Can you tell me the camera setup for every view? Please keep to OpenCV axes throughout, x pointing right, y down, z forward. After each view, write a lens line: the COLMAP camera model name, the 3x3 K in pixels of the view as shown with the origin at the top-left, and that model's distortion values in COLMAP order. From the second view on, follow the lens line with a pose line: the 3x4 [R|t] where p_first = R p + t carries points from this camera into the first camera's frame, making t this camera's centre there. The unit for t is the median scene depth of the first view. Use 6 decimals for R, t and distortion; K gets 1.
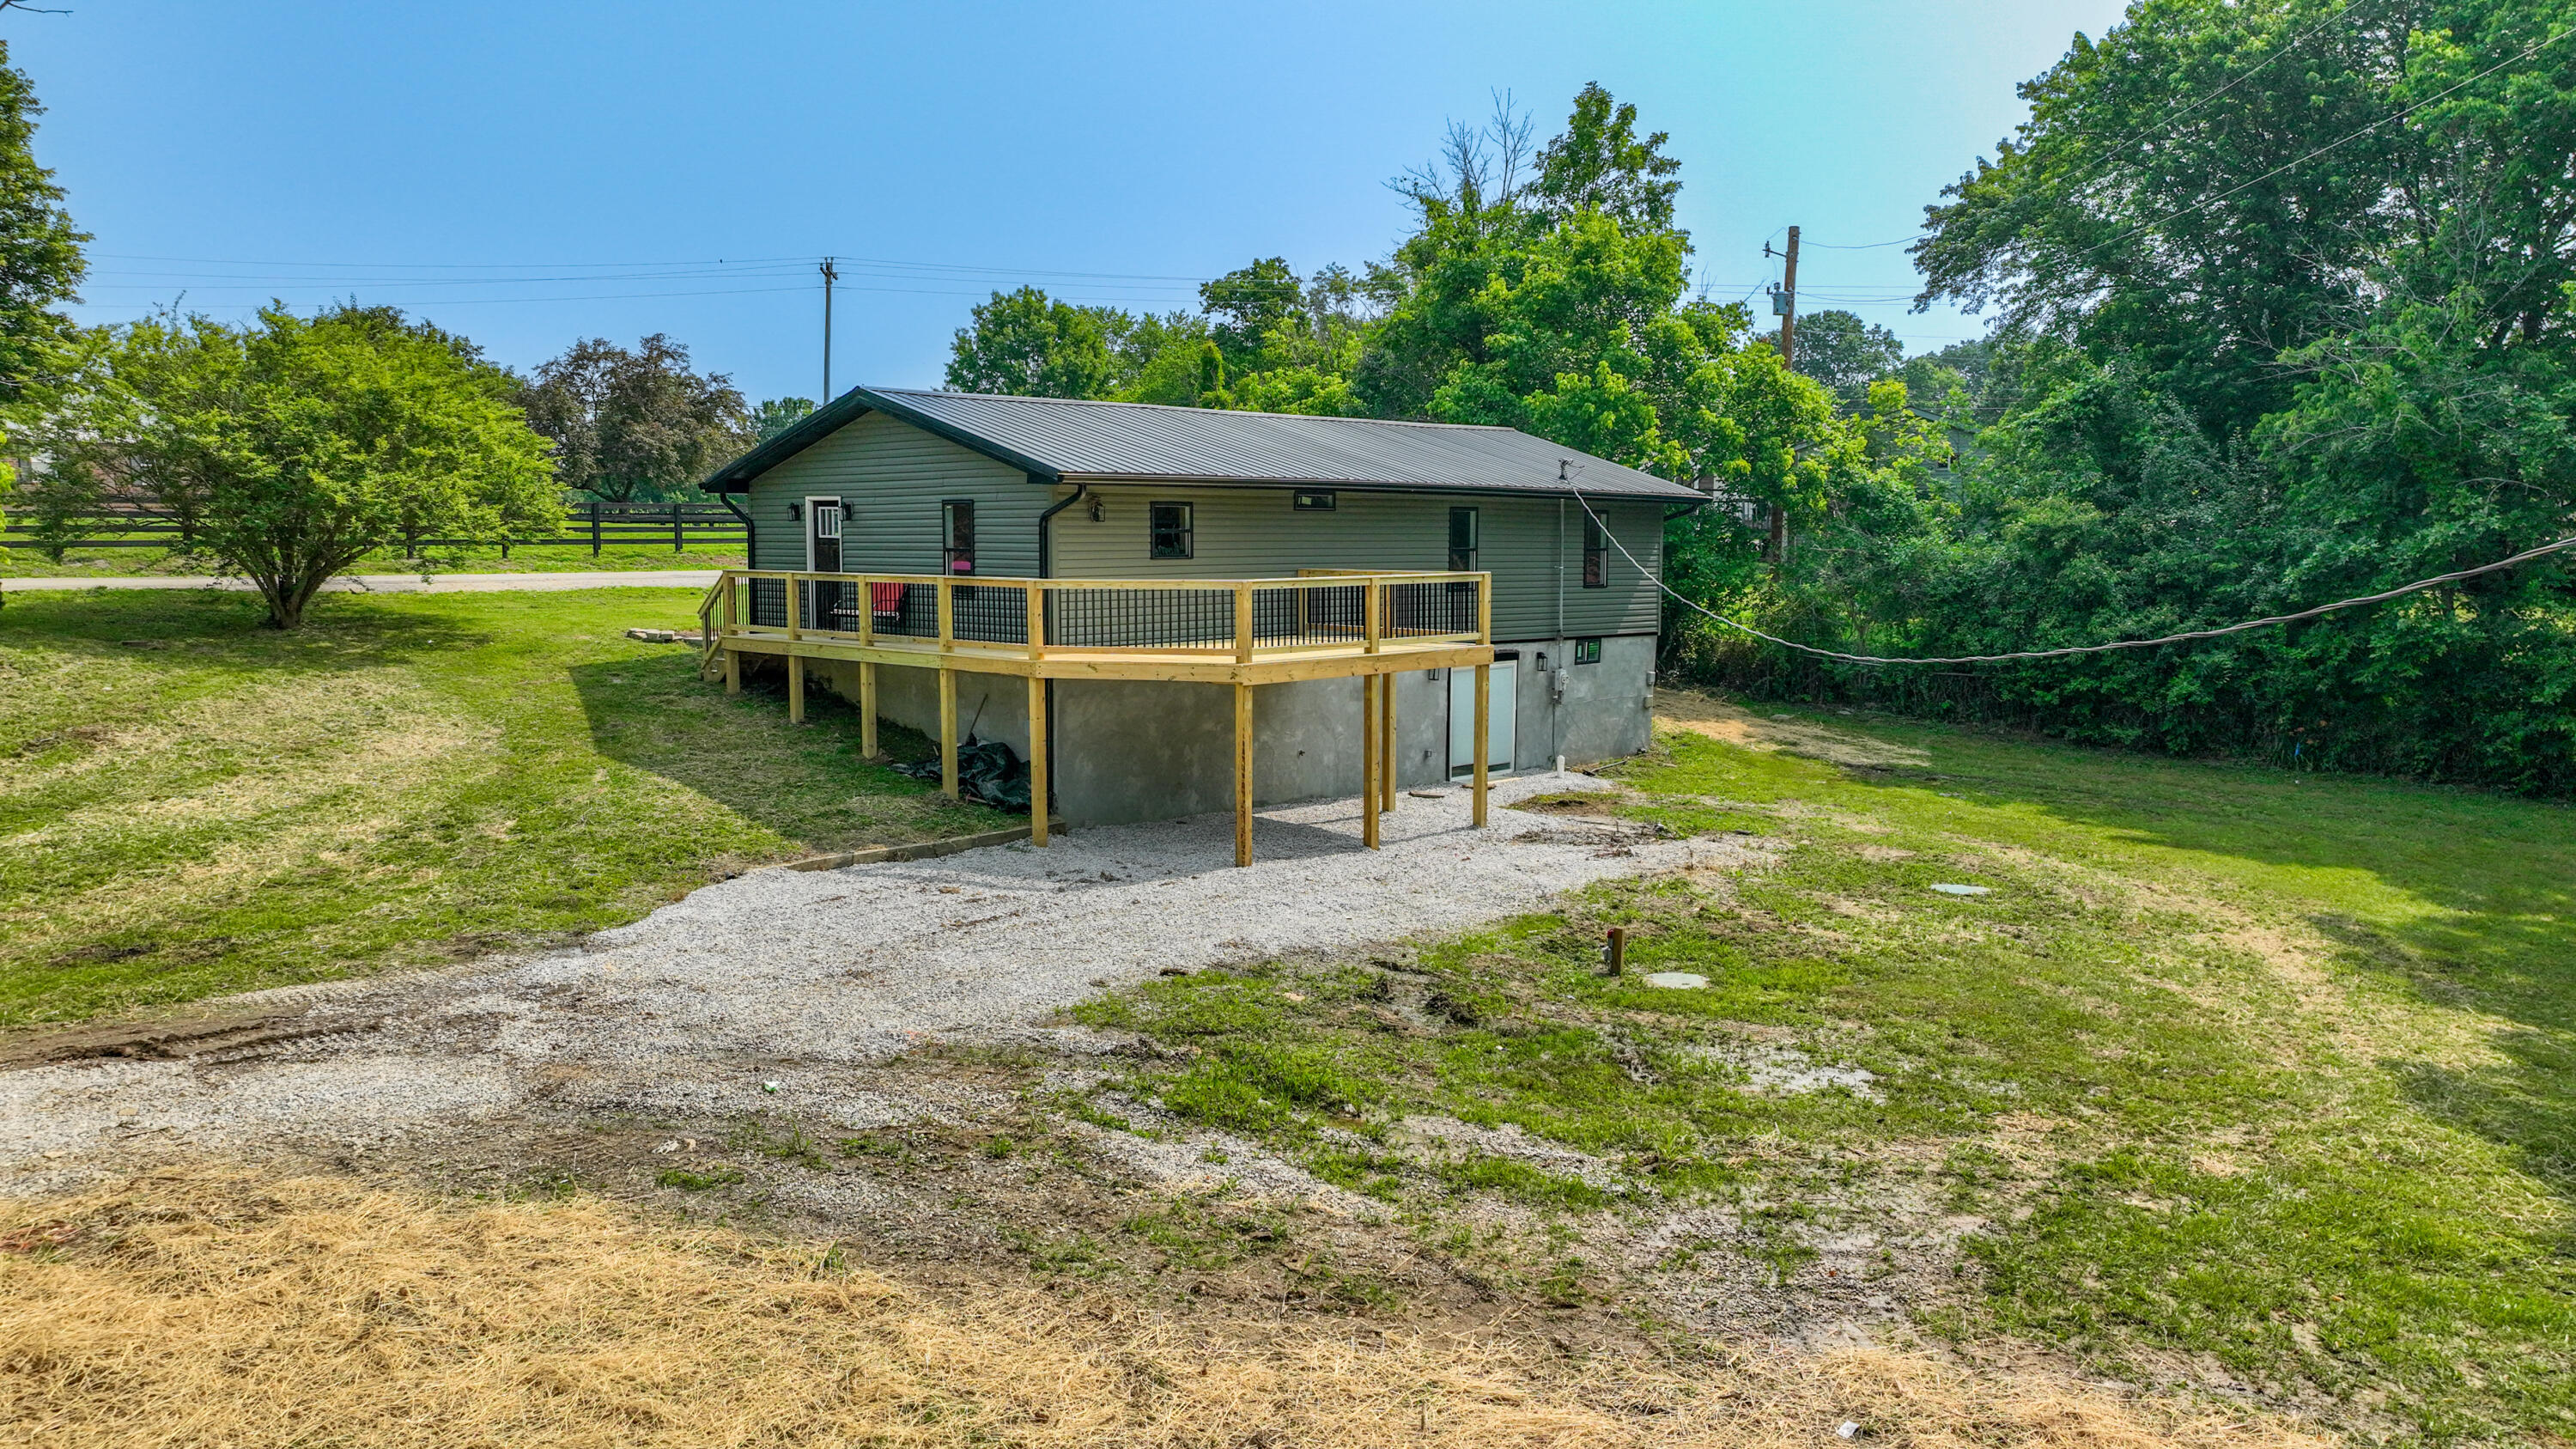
lens RADIAL K [[1807.7, 0, 1291.4], [0, 1807.7, 724.7], [0, 0, 1]] dist [-0.003792, 0.009243]
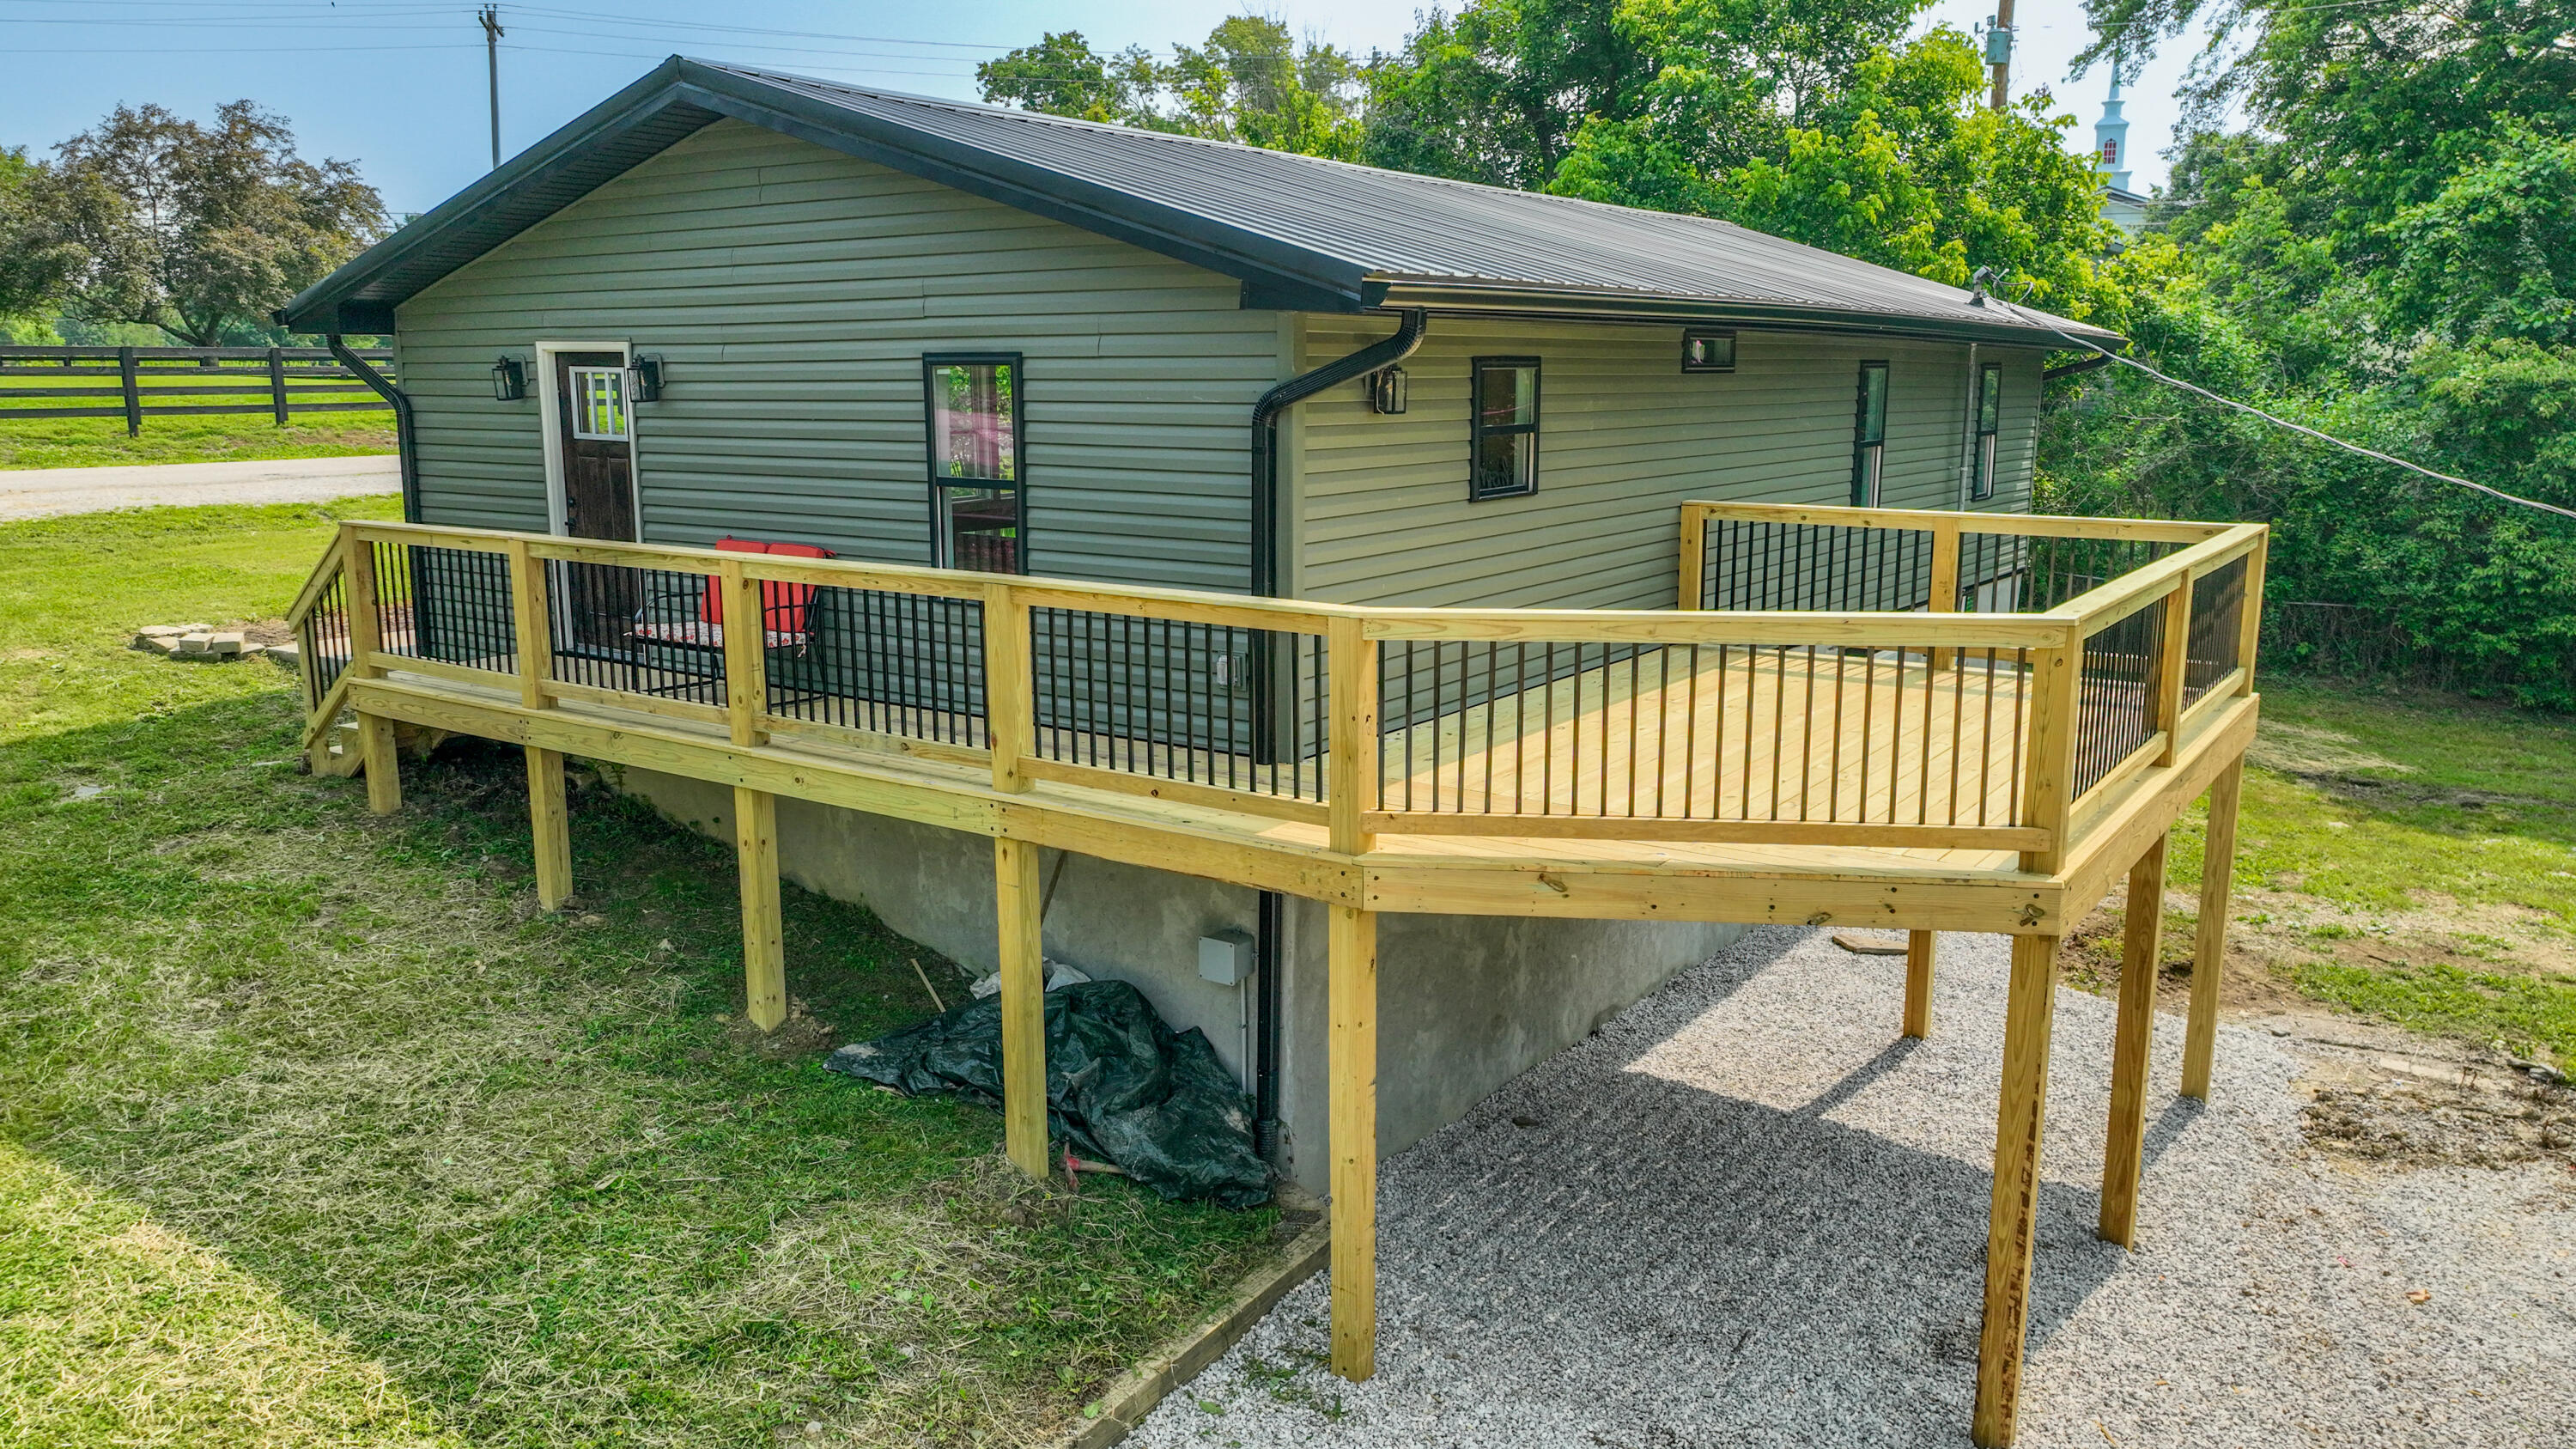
lens RADIAL K [[1807.7, 0, 1287.3], [0, 1807.7, 724.7], [0, 0, 1]] dist [-0.003792, 0.009243]
pose [[0.987256, -0.034274, 0.155408, -0.140492], [0.020397, 0.995731, 0.090024, -0.061212], [-0.157830, -0.085707, 0.983740, 0.468917]]
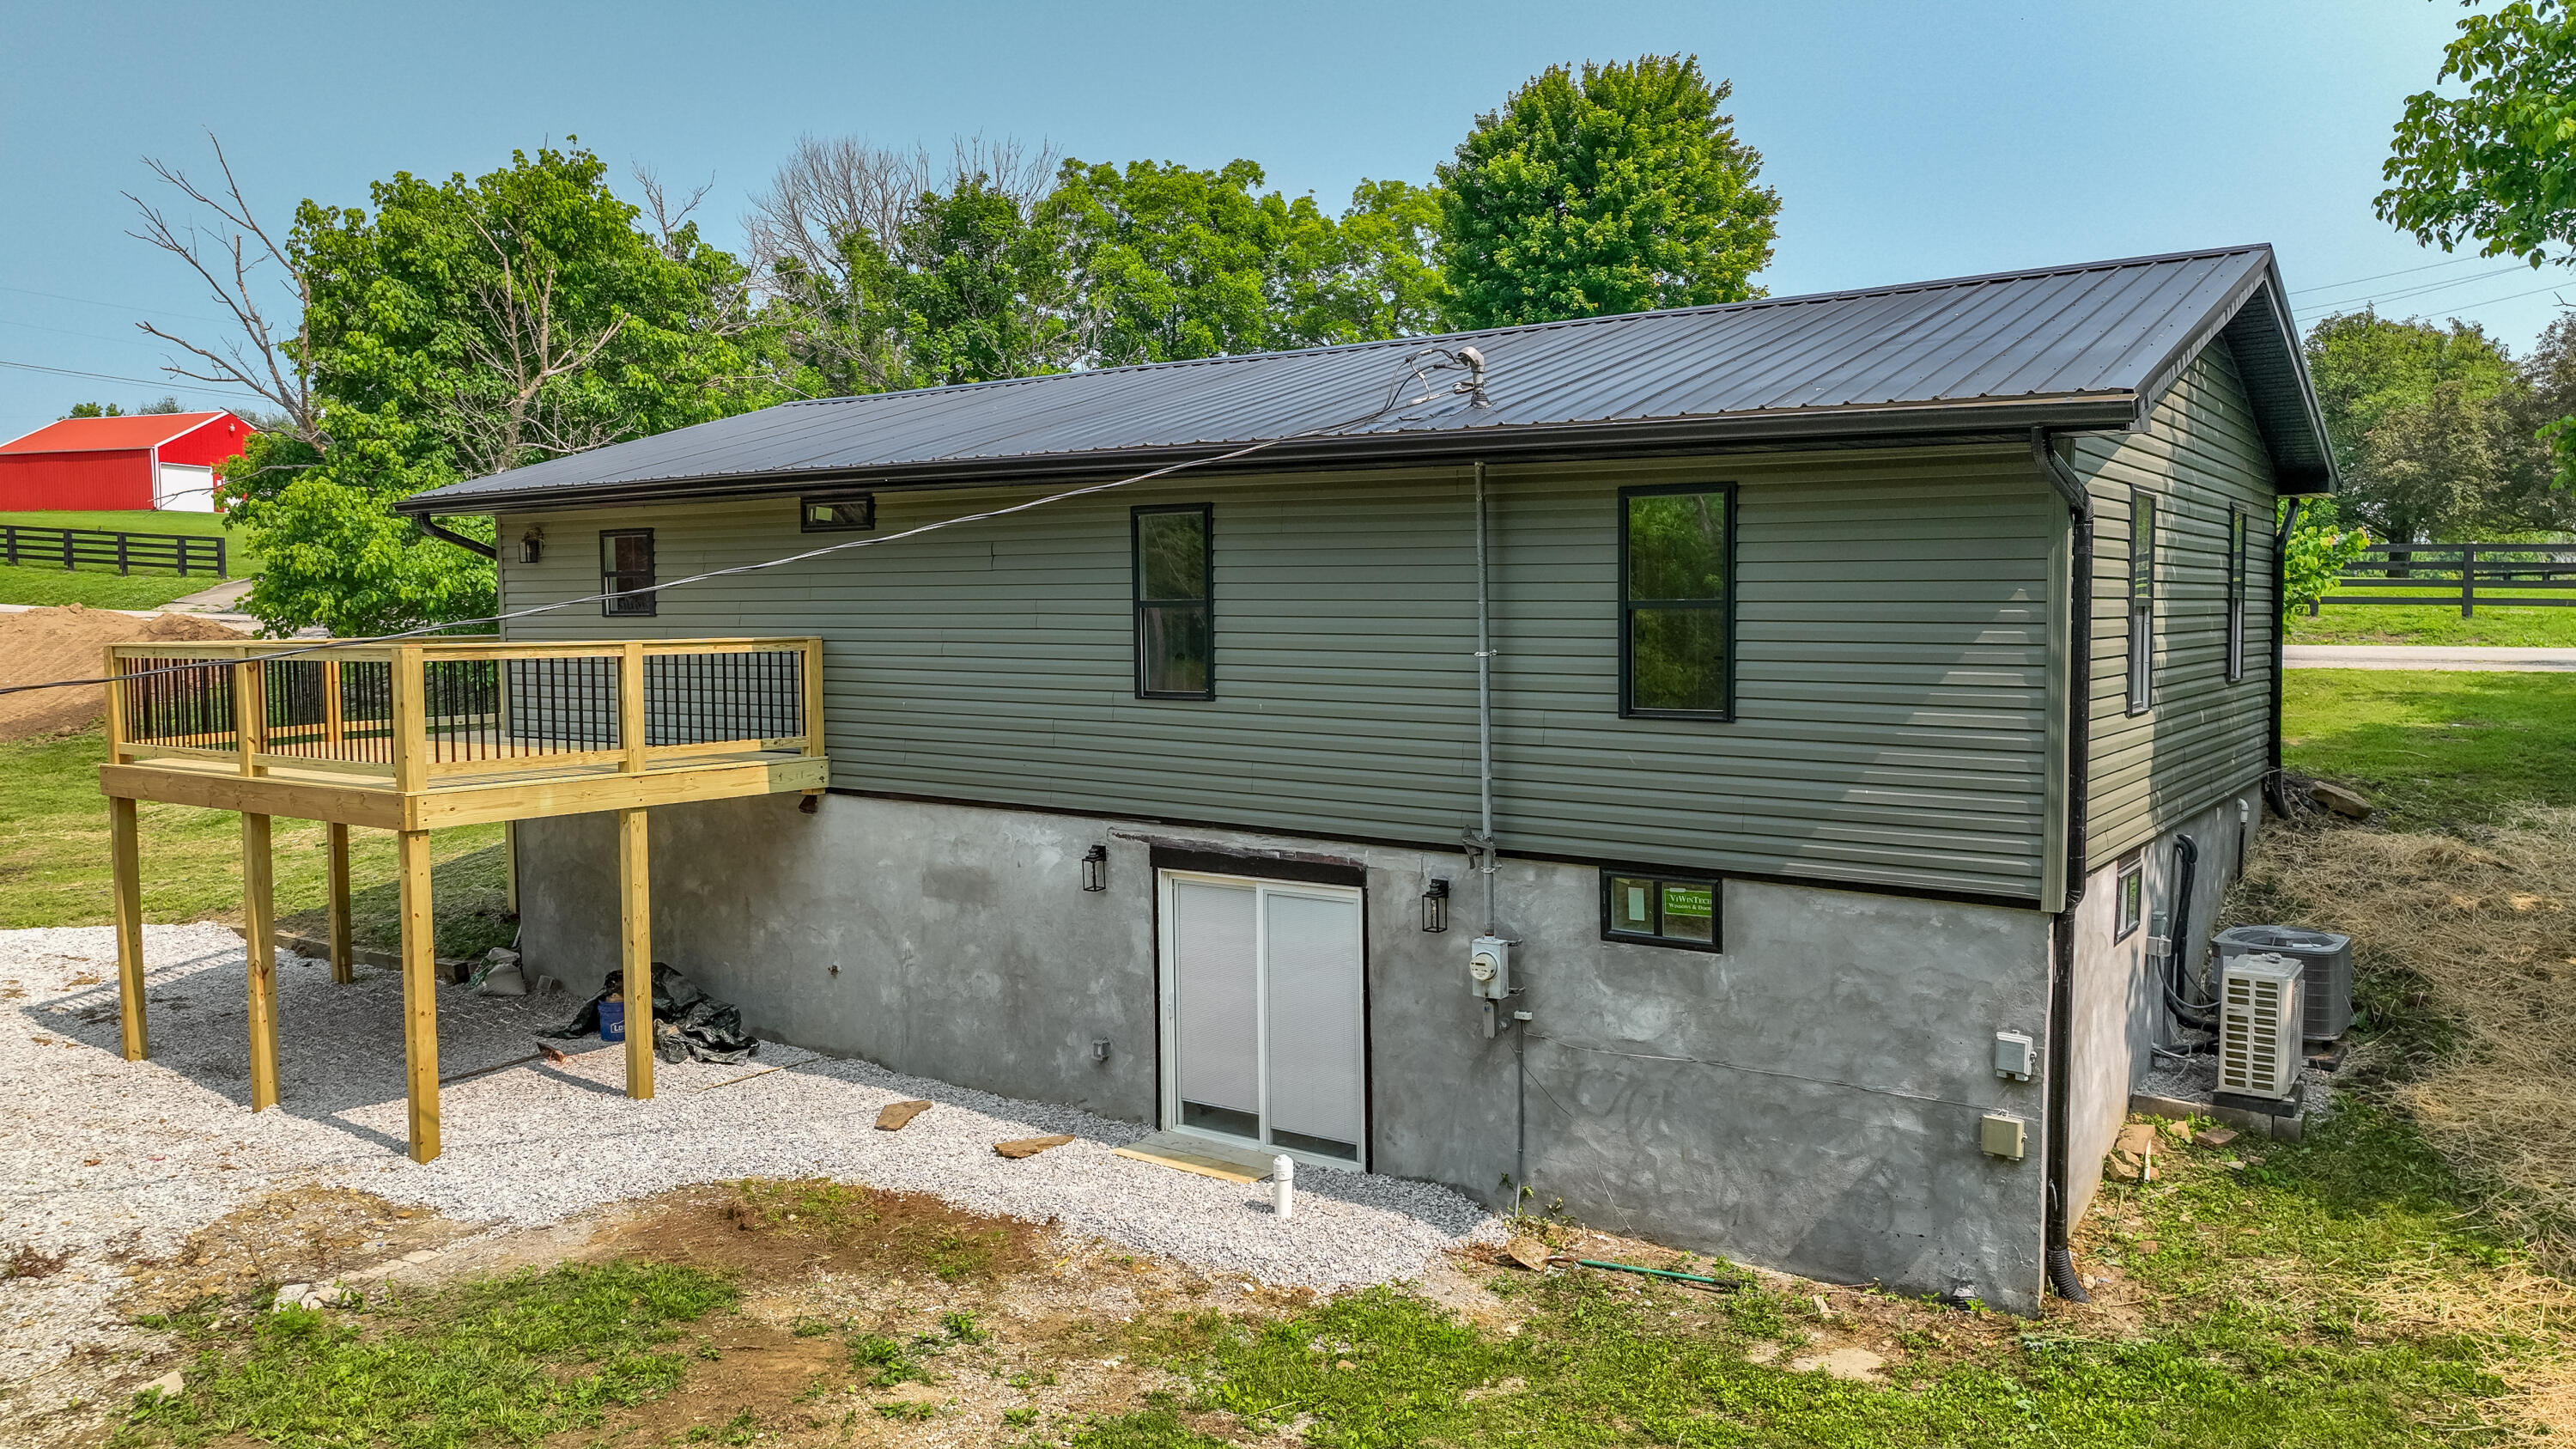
lens RADIAL K [[1807.7, 0, 1286.1], [0, 1807.7, 719.0], [0, 0, 1]] dist [-0.003792, 0.009243]
pose [[0.138684, 0.057334, -0.988676, 0.480494], [-0.098297, 0.994190, 0.043866, -0.083528], [0.985446, 0.091101, 0.143514, 0.891749]]
